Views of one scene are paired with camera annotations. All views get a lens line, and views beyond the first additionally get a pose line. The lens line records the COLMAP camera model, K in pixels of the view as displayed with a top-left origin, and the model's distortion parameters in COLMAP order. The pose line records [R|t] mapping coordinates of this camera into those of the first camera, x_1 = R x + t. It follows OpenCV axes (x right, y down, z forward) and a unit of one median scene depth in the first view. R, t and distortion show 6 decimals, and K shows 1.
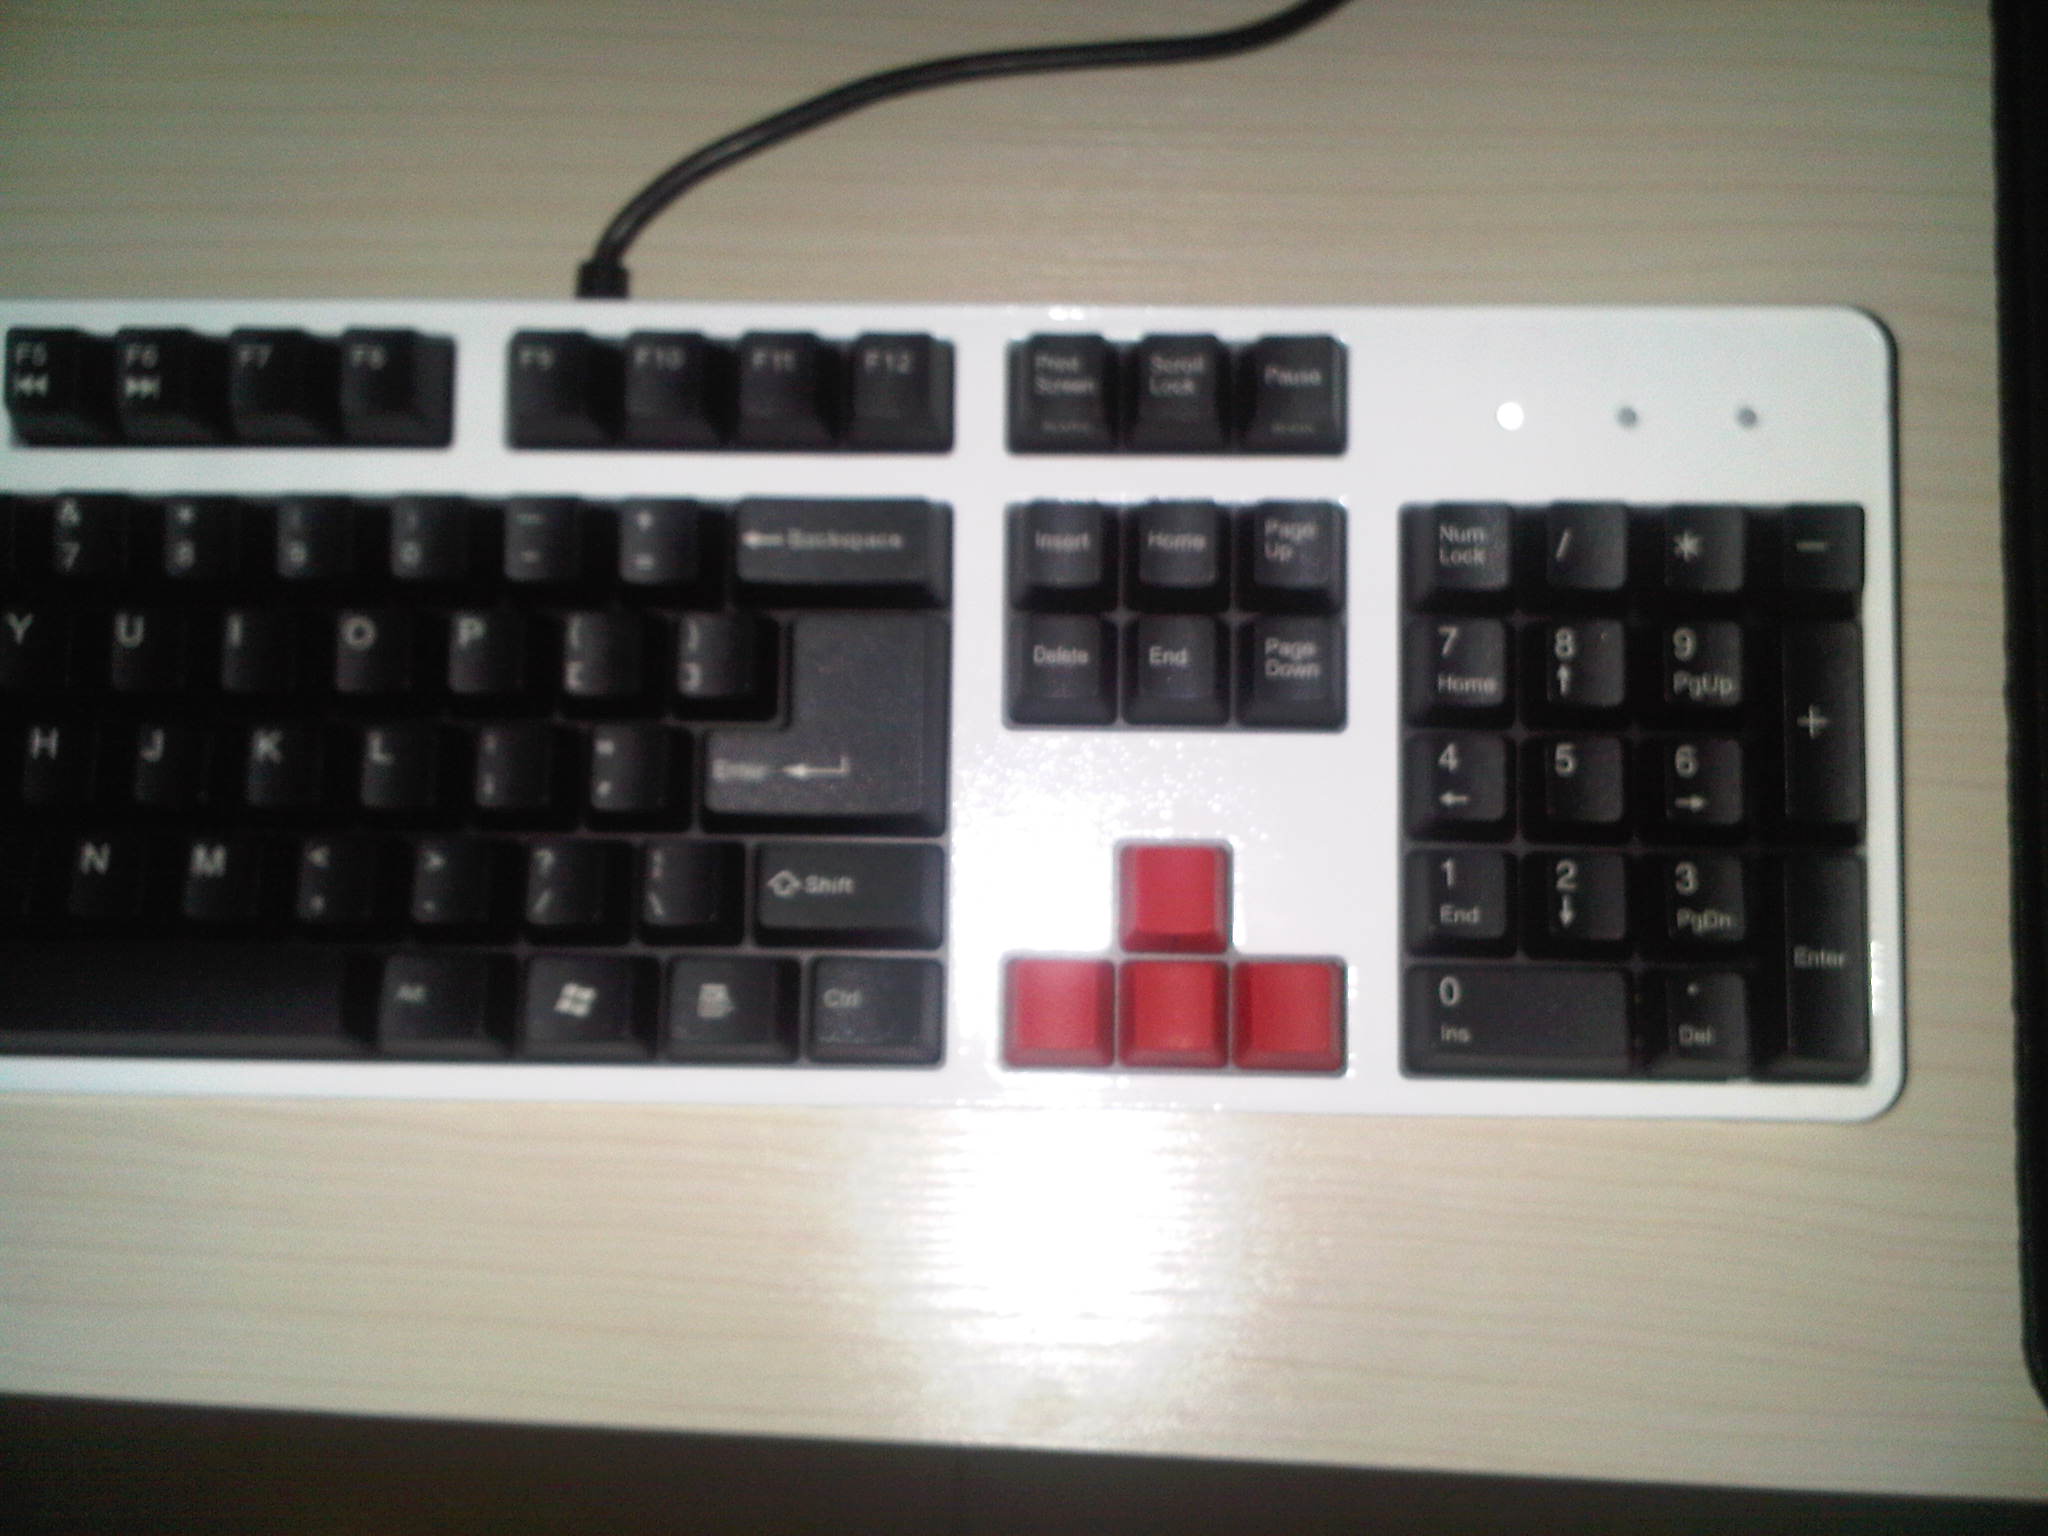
lens RADIAL K [[1814.5, 0, 1173.4], [0, 1814.5, 762.9], [0, 0, 1]] dist [0.065810, -0.096640]
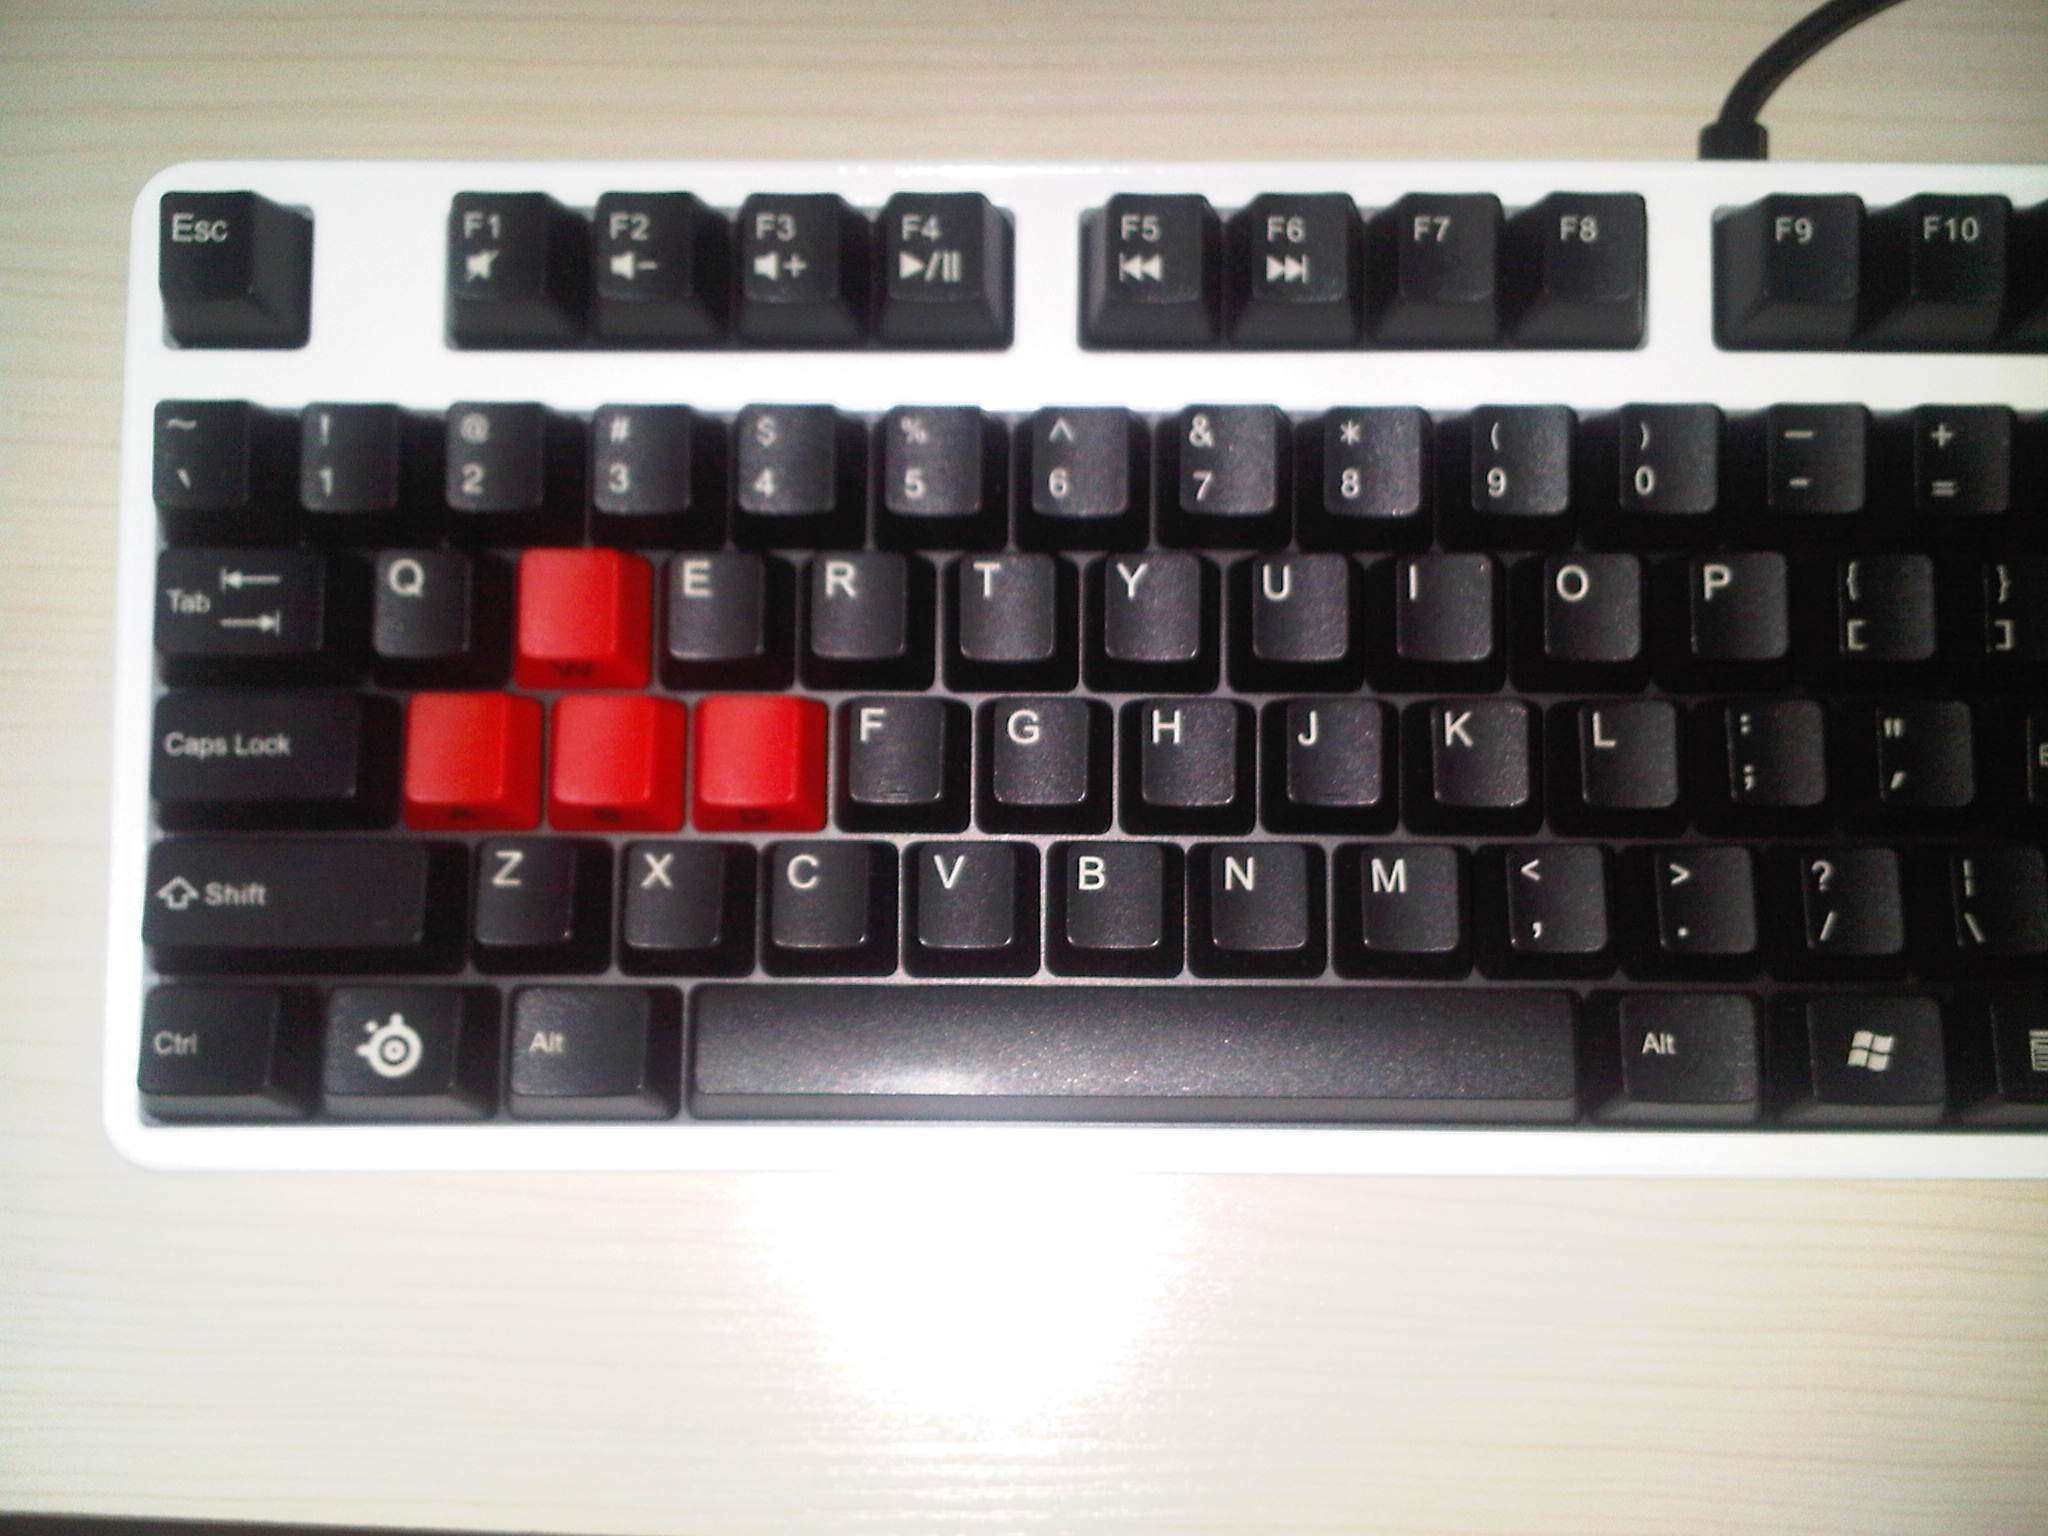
lens RADIAL K [[2278.1, 0, 981.5], [0, 2278.1, 744.8], [0, 0, 1]] dist [0.033604, 0.000000]
pose [[0.999647, -0.006377, 0.025778, -0.423833], [0.006291, 0.999974, 0.003418, -0.004074], [-0.025799, -0.003254, 0.999662, 0.017545]]
